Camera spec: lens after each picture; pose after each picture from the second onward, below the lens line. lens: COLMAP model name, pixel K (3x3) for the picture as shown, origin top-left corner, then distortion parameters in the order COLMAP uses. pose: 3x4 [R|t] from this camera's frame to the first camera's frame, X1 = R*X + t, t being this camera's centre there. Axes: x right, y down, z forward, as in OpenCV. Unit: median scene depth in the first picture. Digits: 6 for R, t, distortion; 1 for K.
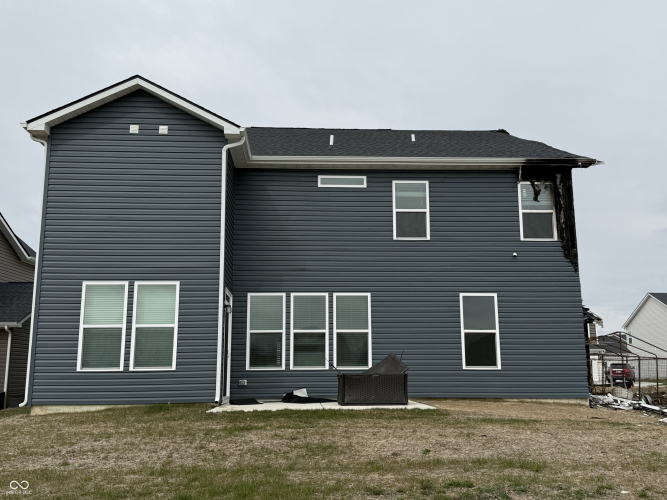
lens RADIAL K [[639.8, 0, 333.5], [0, 639.8, 250.0], [0, 0, 1]] dist [0.016177, -0.007562]
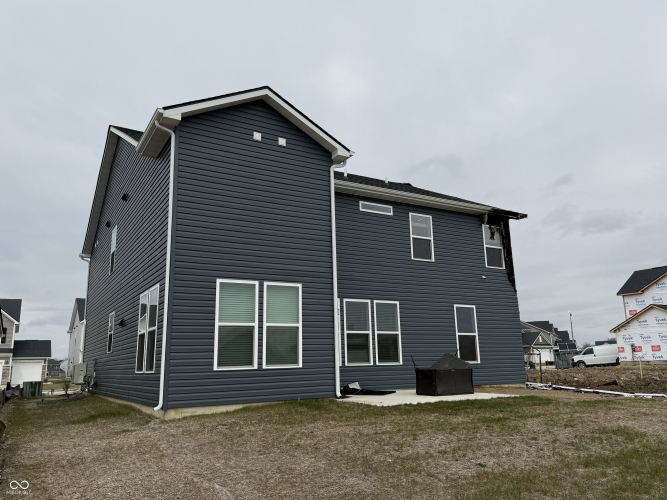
lens RADIAL K [[519.0, 0, 333.5], [0, 519.0, 250.0], [0, 0, 1]] dist [0.047467, 0.000398]
pose [[0.882593, 0.084458, 0.462490, -0.529442], [-0.066752, 0.996277, -0.054550, 0.031789], [-0.465375, 0.017273, 0.884945, 0.177310]]
